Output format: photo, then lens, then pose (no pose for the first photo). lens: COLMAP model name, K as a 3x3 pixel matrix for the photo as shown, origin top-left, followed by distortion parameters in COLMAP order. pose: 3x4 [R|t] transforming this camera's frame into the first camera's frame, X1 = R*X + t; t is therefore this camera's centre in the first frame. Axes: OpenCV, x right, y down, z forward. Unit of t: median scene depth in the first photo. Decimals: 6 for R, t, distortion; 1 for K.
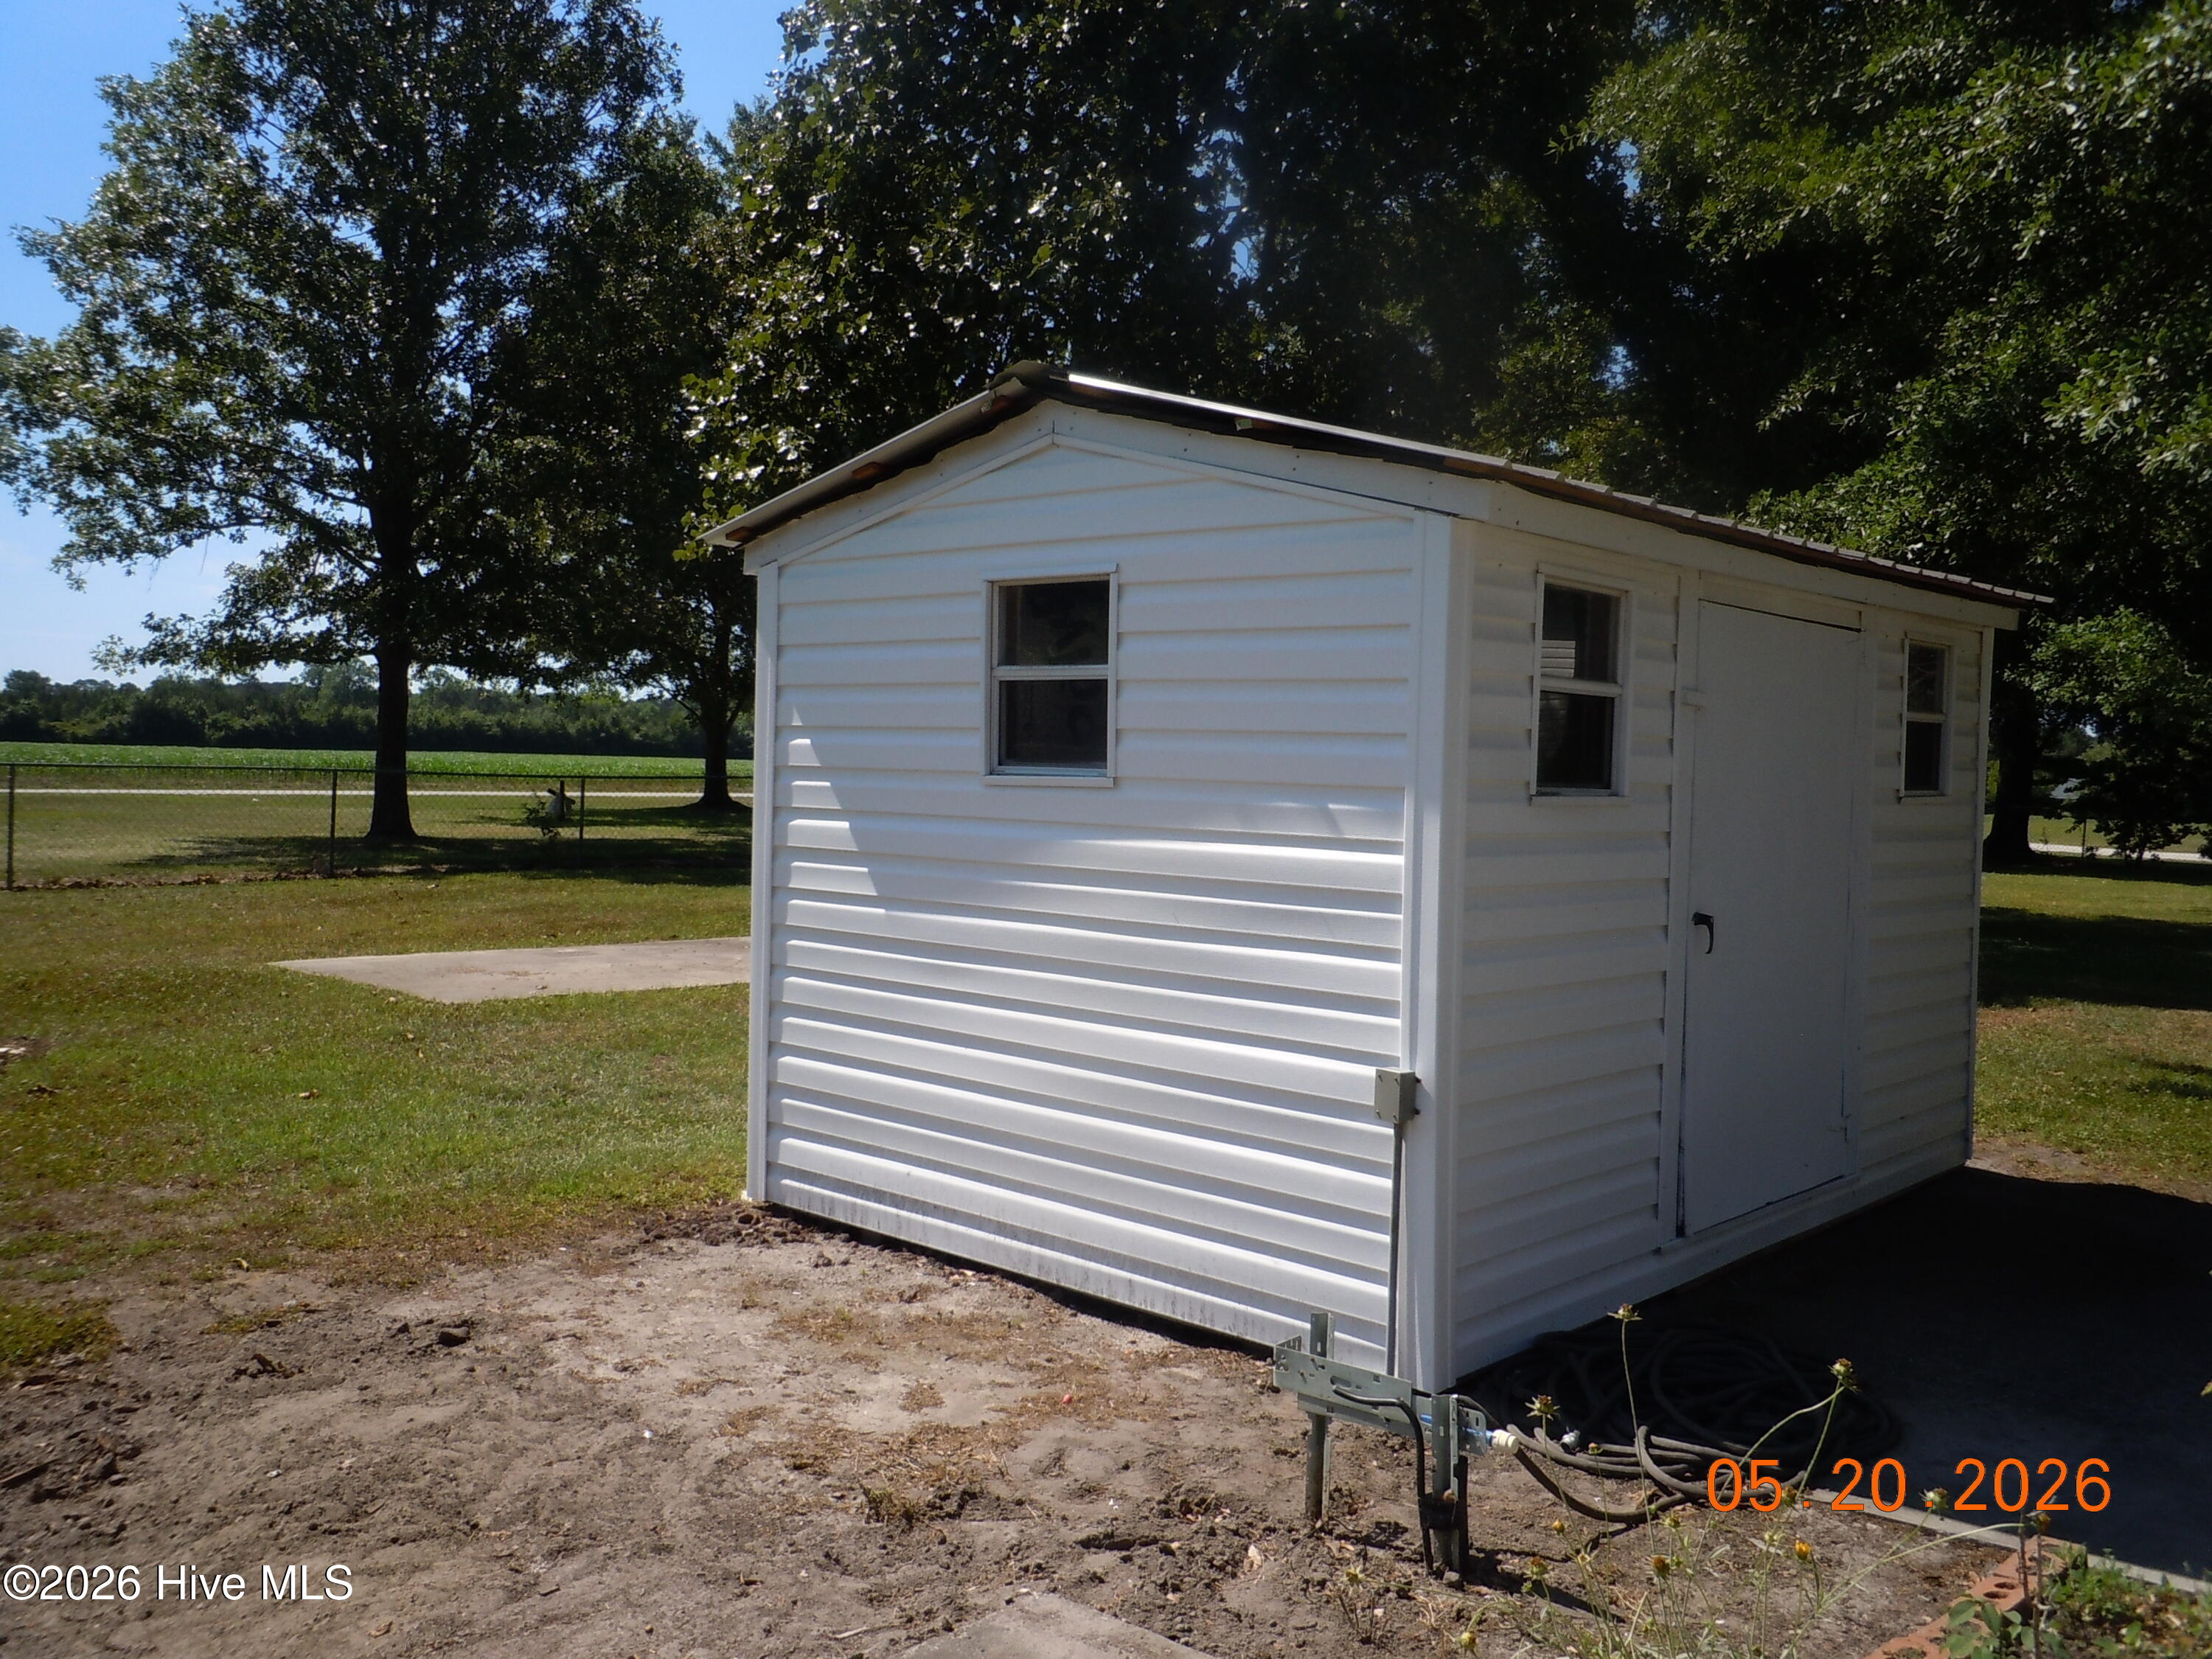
lens RADIAL K [[1887.9, 0, 1075.3], [0, 1887.9, 820.0], [0, 0, 1]] dist [0.056912, -0.105666]
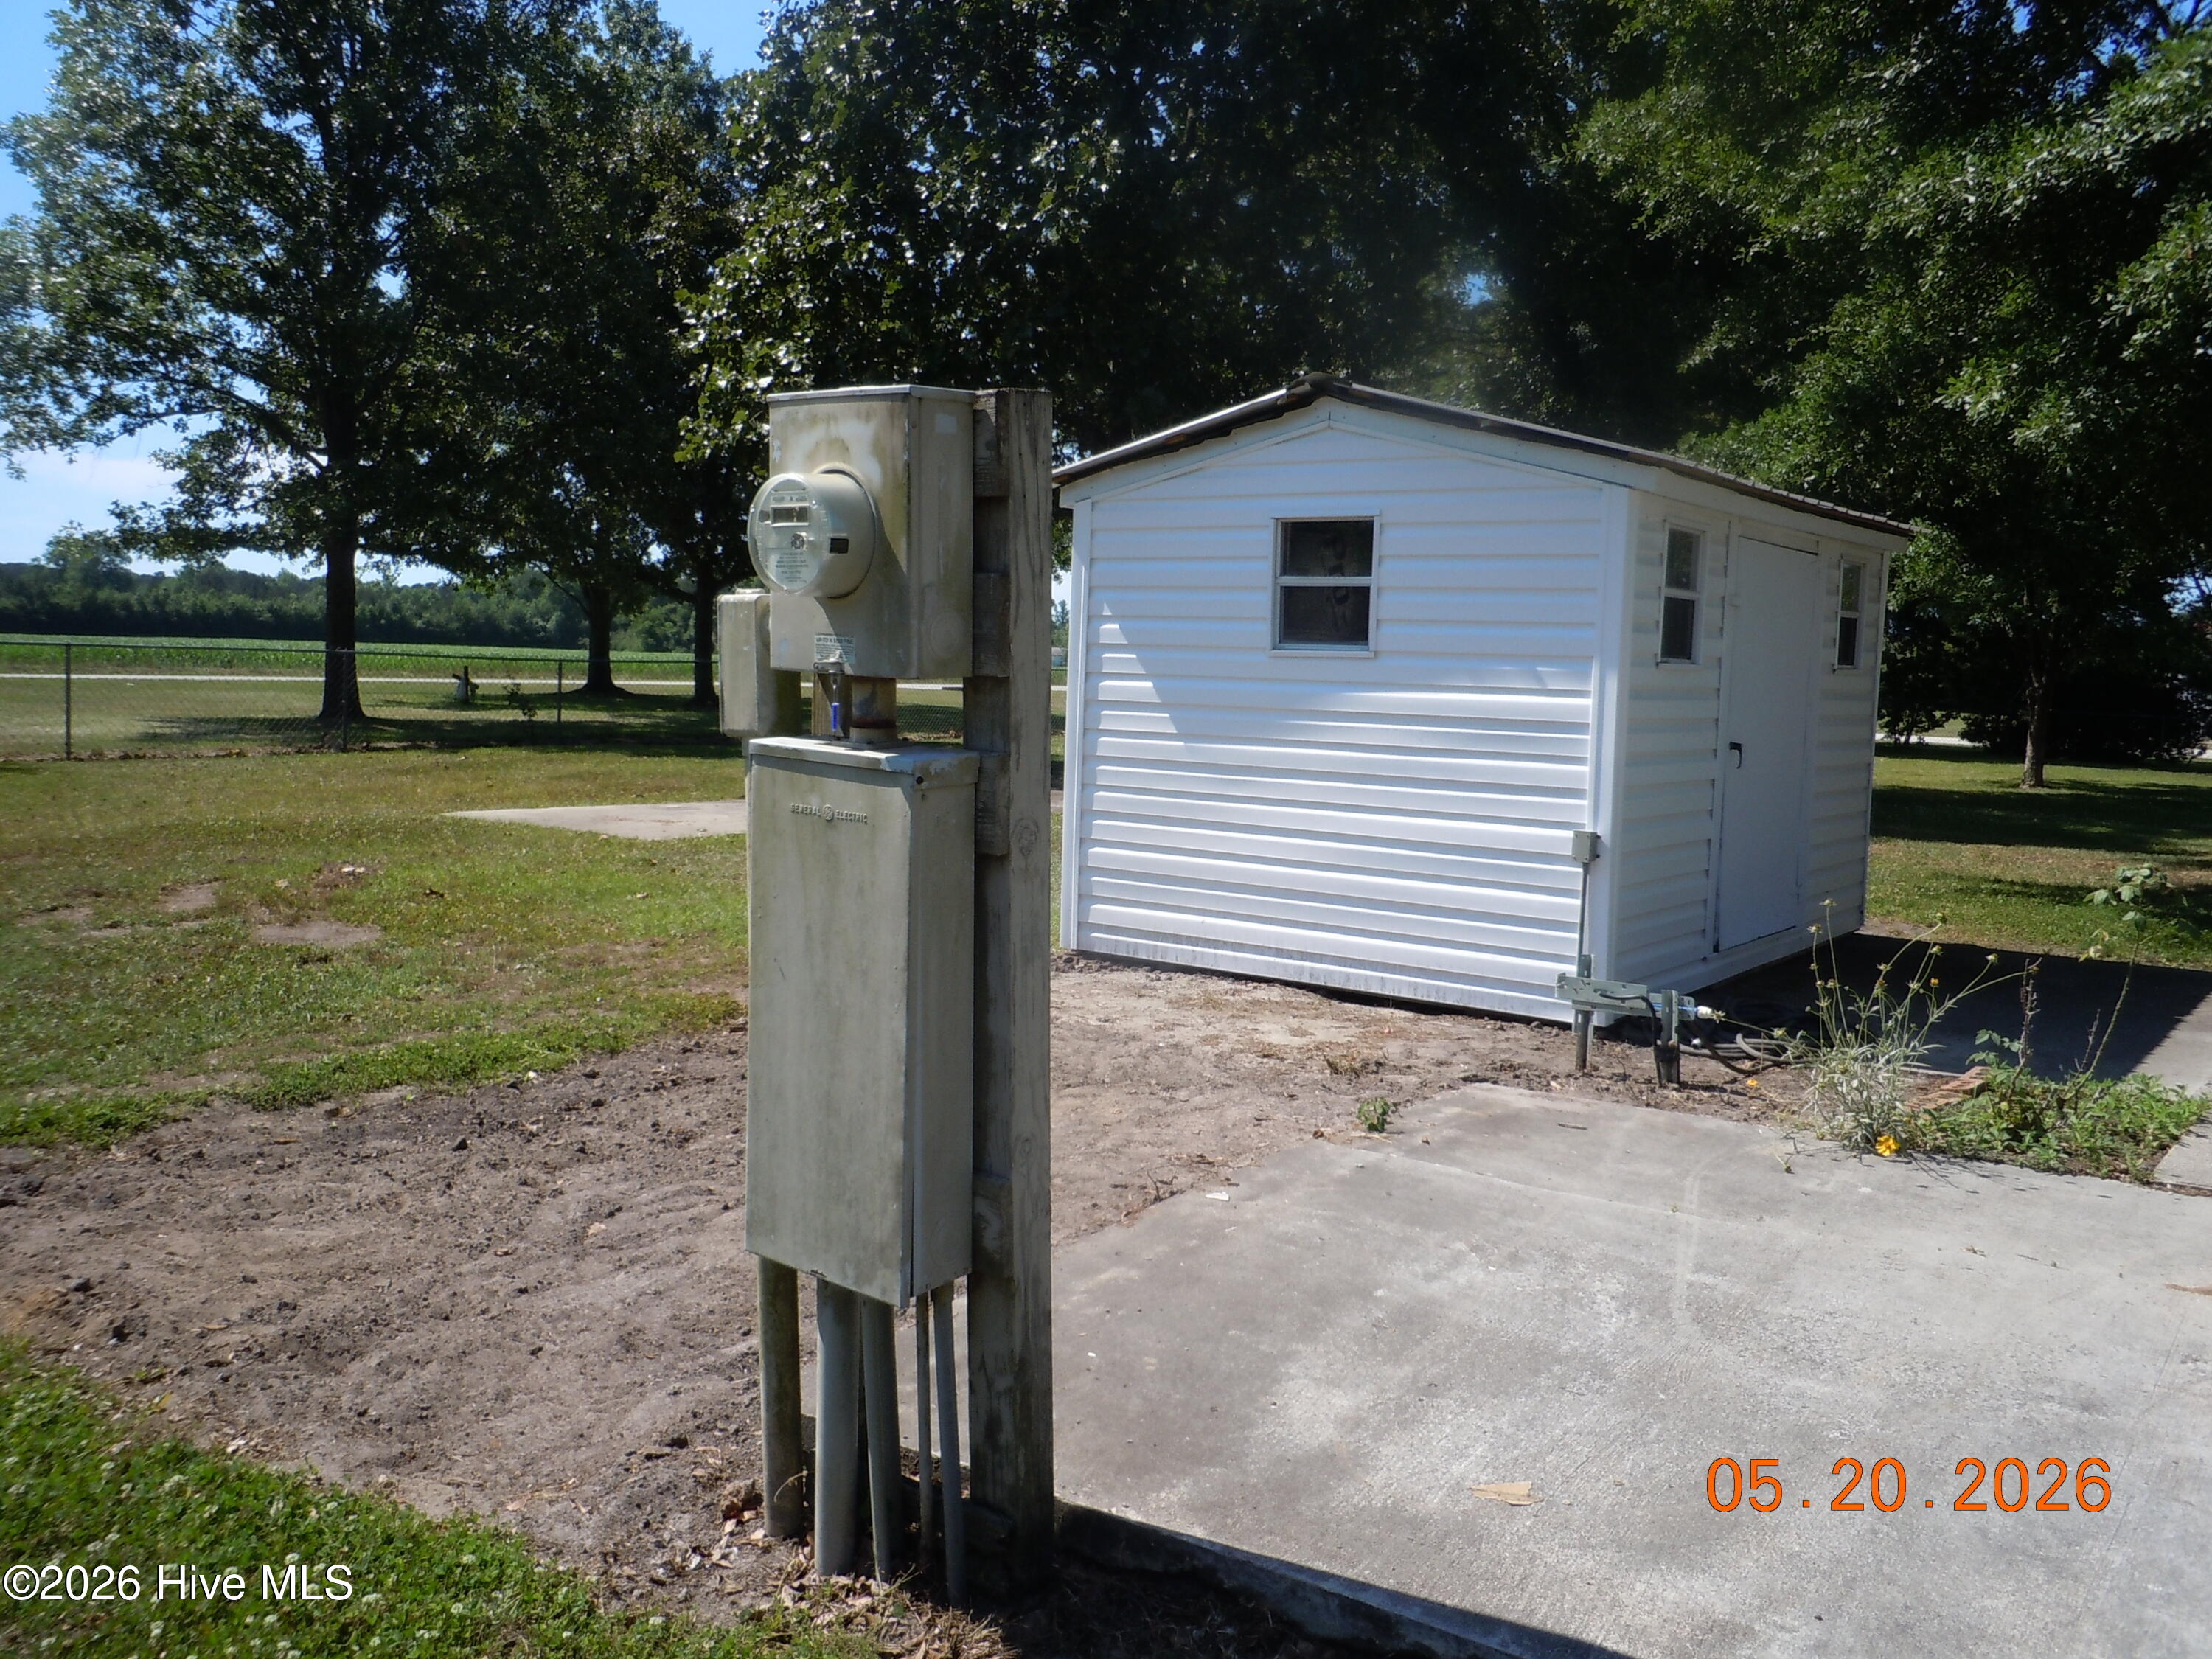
lens RADIAL K [[1799.6, 0, 1106.0], [0, 1799.6, 829.5], [0, 0, 1]] dist [0.046475, -0.107721]
pose [[0.995546, -0.004642, 0.094166, -0.185480], [-0.001799, 0.997670, 0.068201, 0.012393], [-0.094263, -0.068067, 0.993218, -0.240320]]
